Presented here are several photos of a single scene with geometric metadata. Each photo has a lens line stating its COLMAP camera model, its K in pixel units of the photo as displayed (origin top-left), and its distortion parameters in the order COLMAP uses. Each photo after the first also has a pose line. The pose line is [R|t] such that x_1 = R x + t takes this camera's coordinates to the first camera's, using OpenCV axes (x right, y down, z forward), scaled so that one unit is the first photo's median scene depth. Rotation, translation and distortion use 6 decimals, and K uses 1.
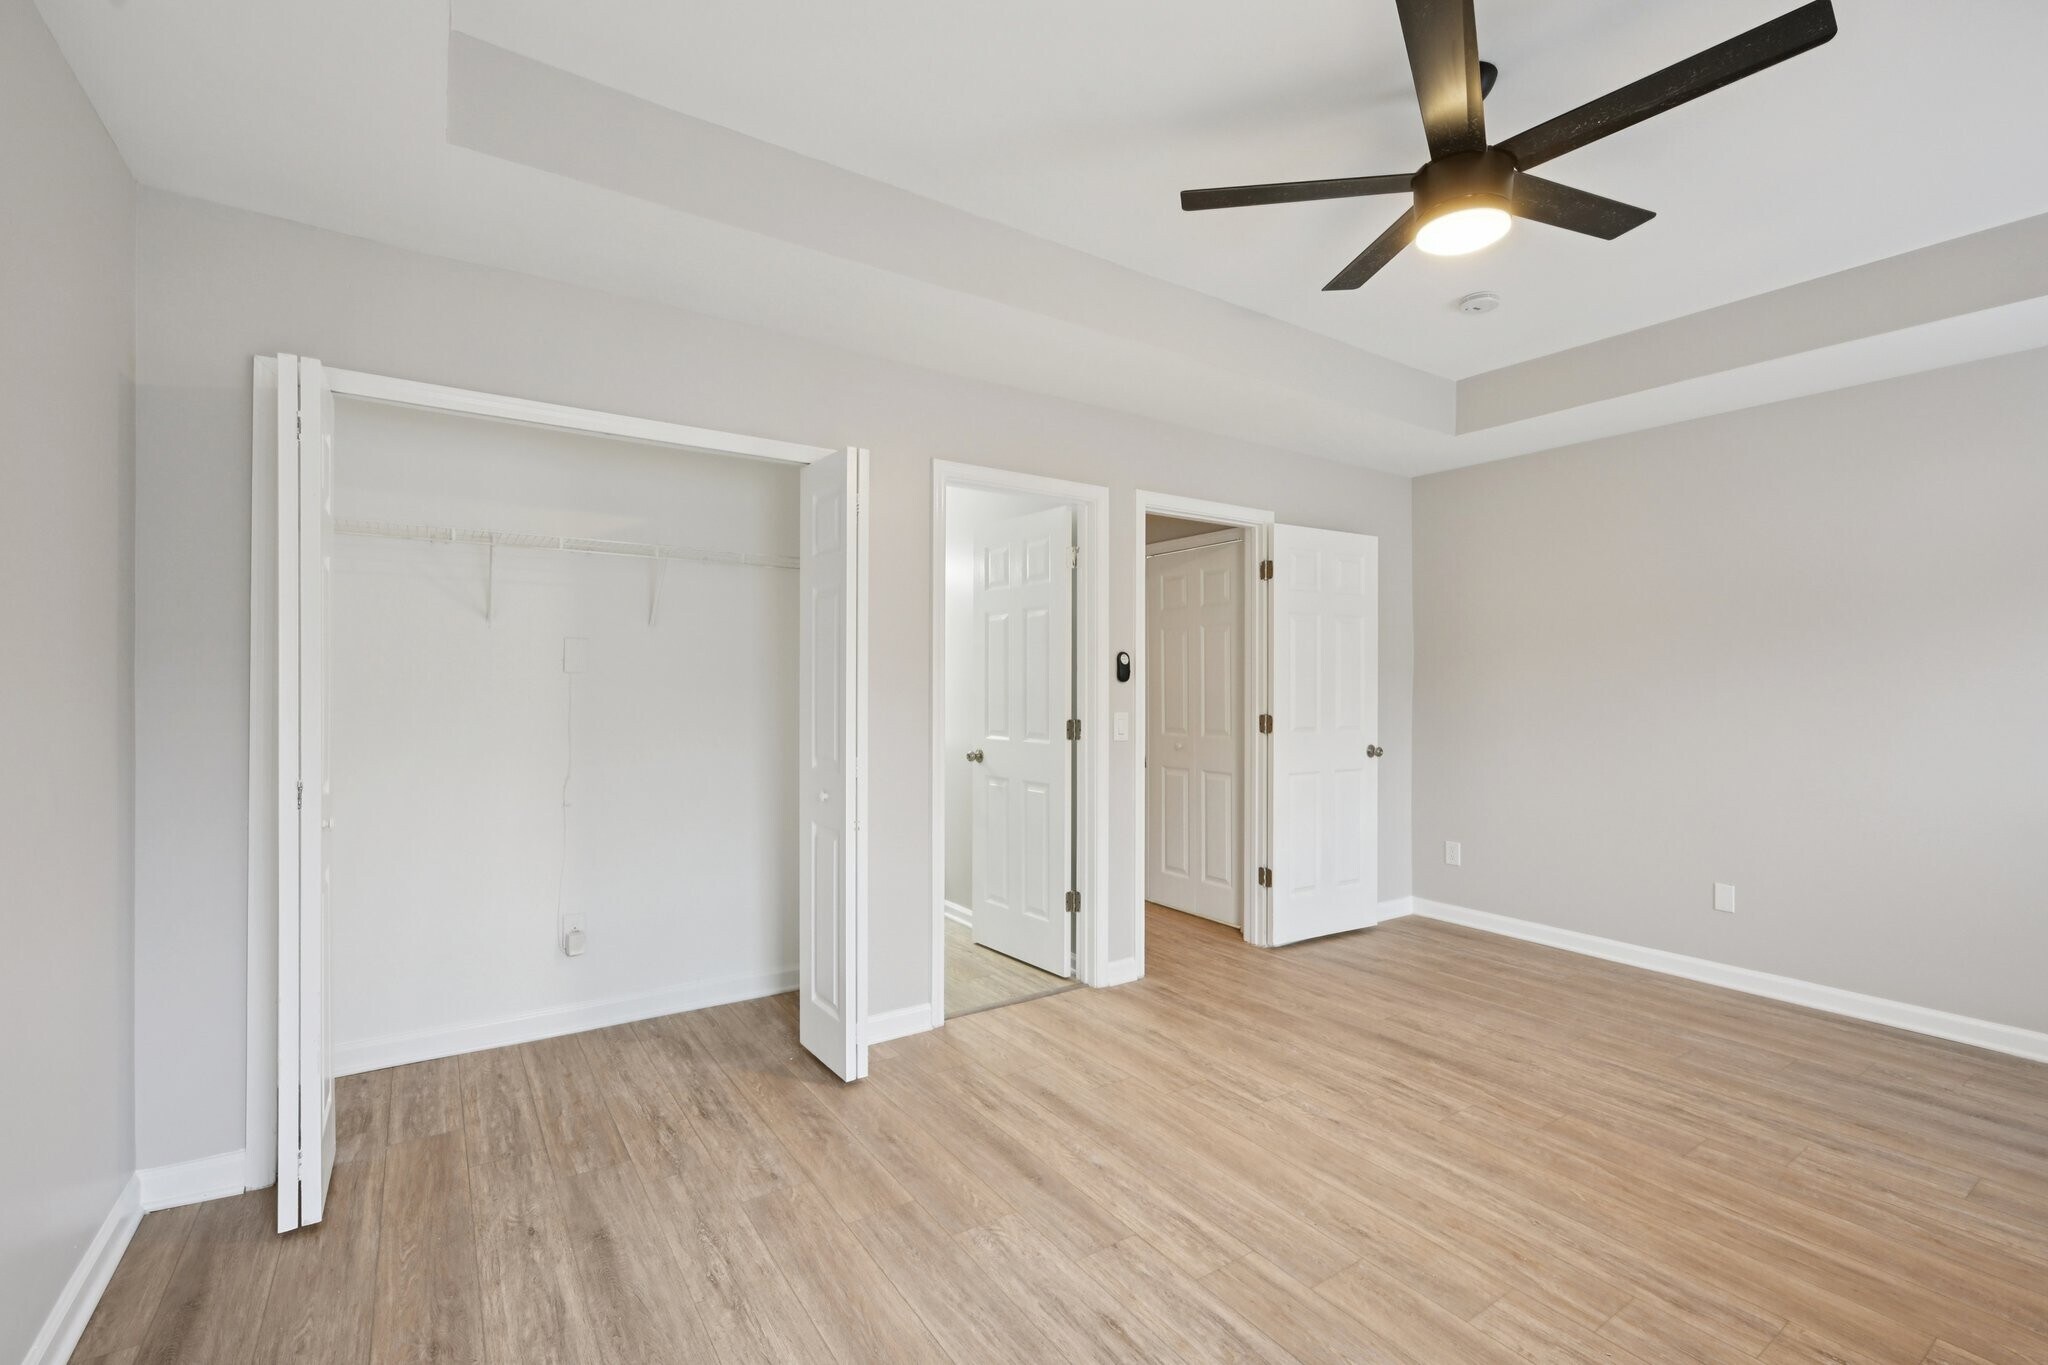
lens RADIAL K [[883.1, 0, 1021.4], [0, 883.1, 697.0], [0, 0, 1]] dist [-0.009804, 0.003542]
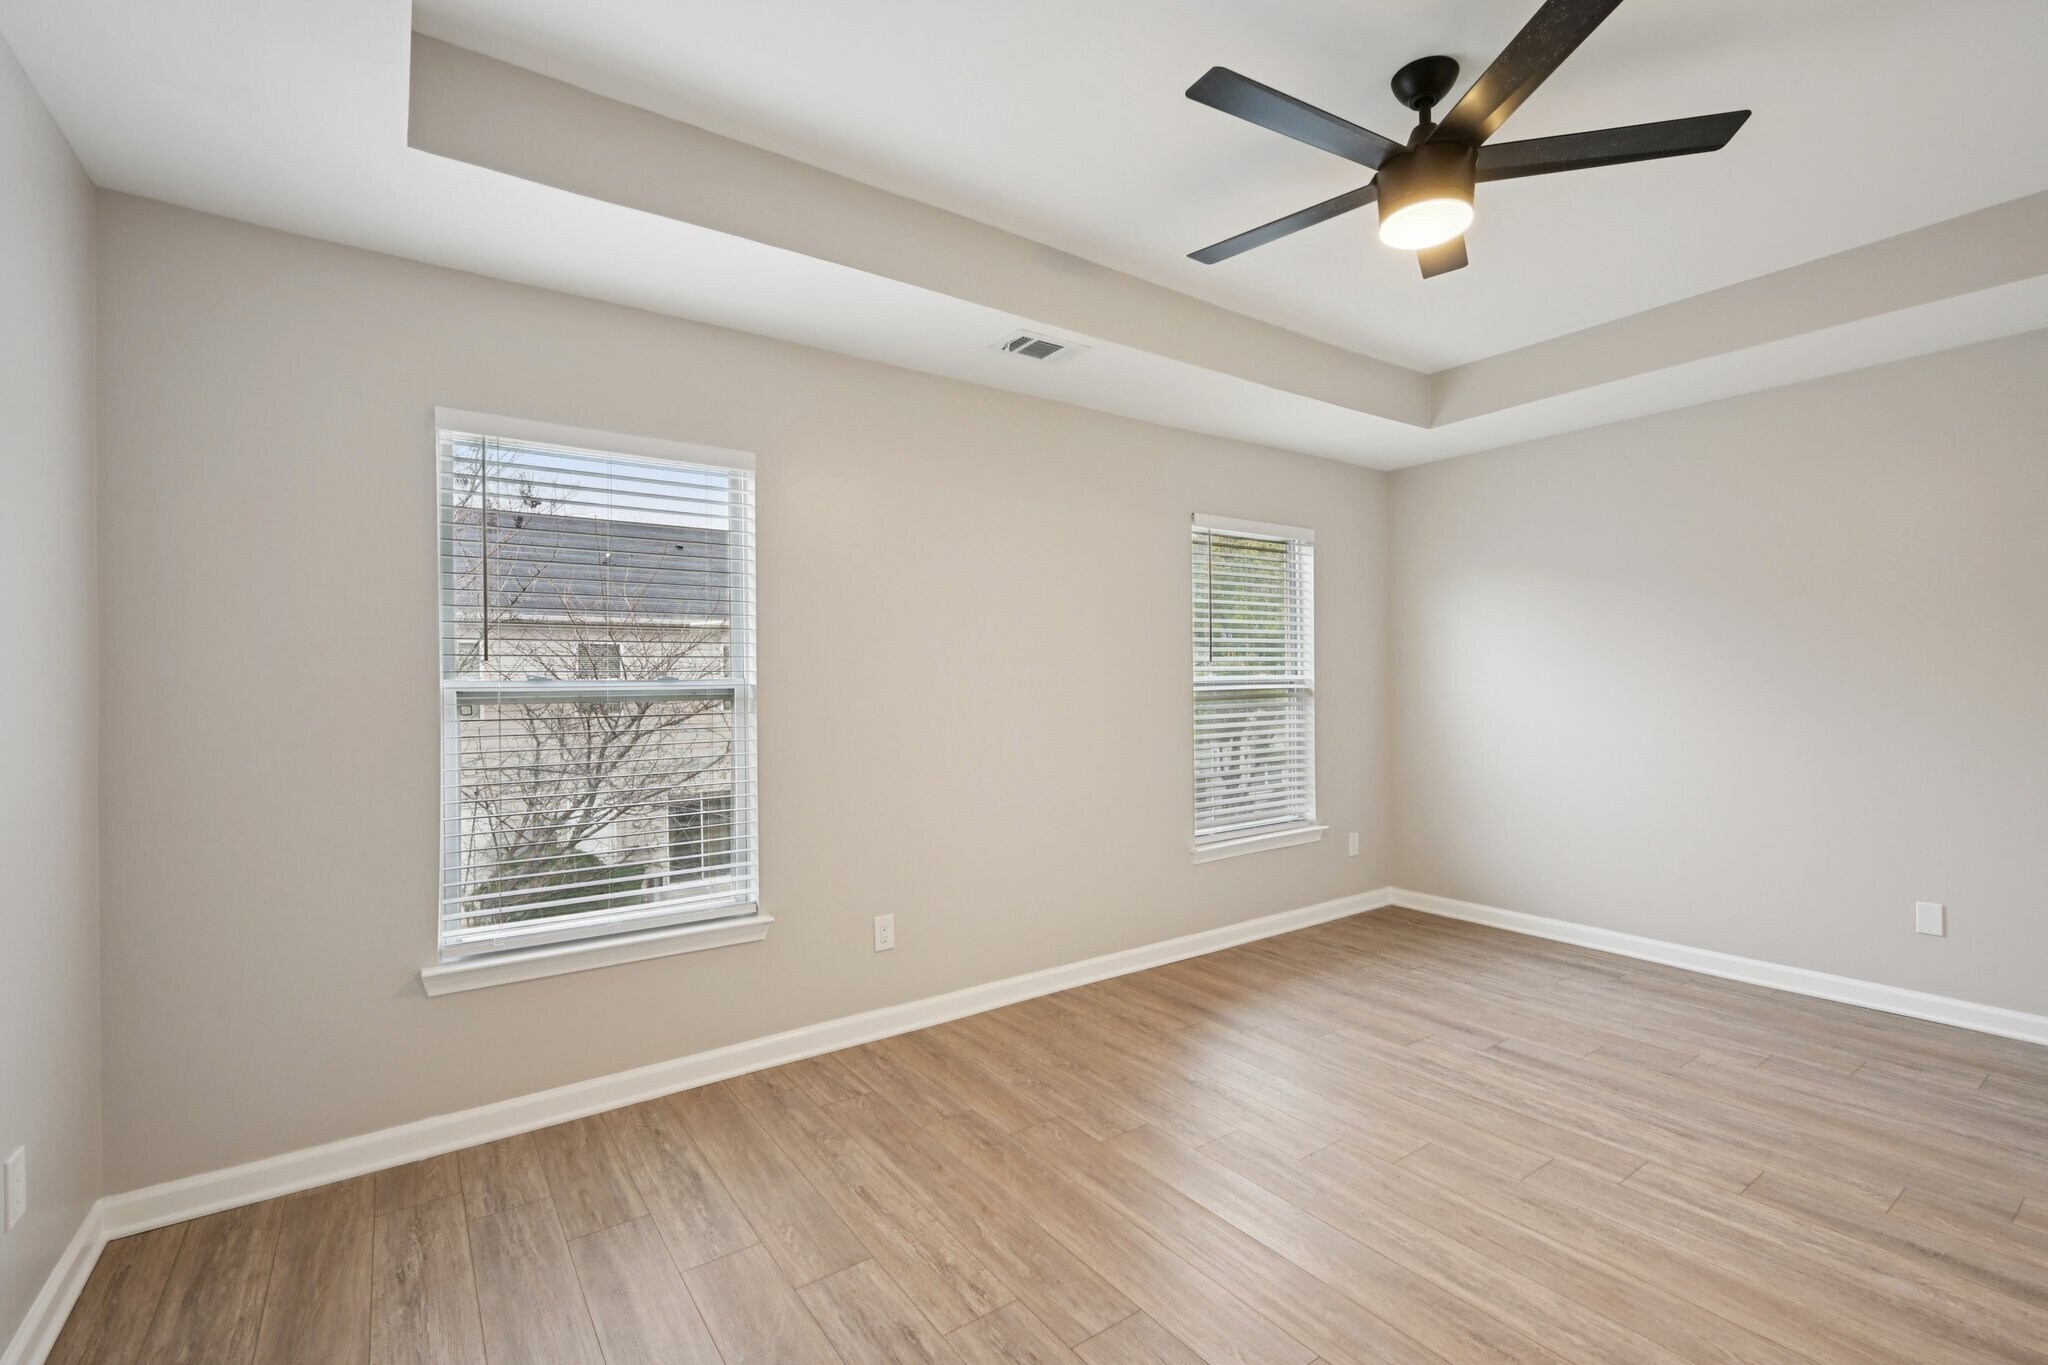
lens RADIAL K [[883.1, 0, 1025.1], [0, 883.1, 682.7], [0, 0, 1]] dist [-0.009804, 0.003542]
pose [[-0.999617, 0.005472, -0.027131, 0.817421], [0.005224, 0.999944, 0.009227, -0.013241], [0.027180, 0.009082, -0.999589, 1.637232]]
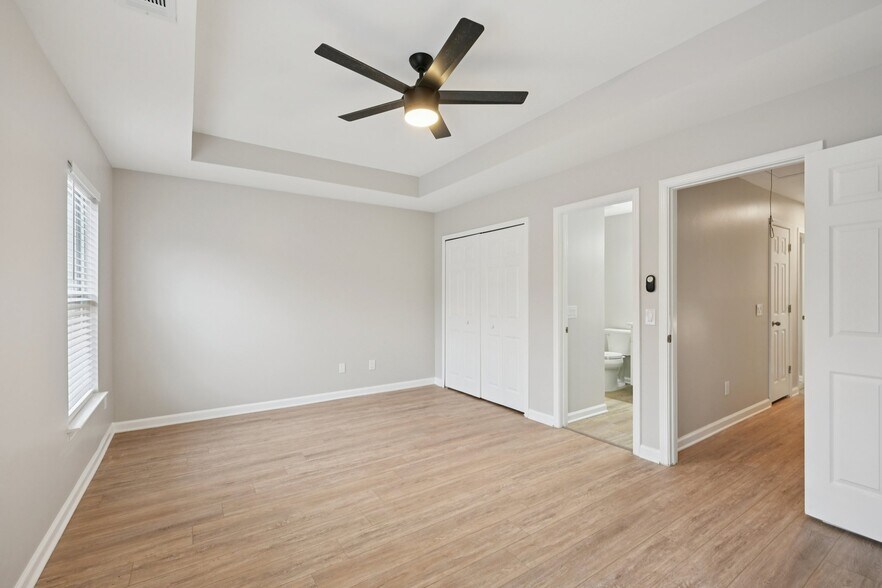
lens RADIAL K [[380.3, 0, 438.3], [0, 380.3, 297.2], [0, 0, 1]] dist [-0.009804, 0.003542]
pose [[-0.004748, -0.003791, -0.999982, 1.331100], [-0.008913, 0.999953, -0.003749, 0.003323], [0.999949, 0.008895, -0.004781, 0.868704]]
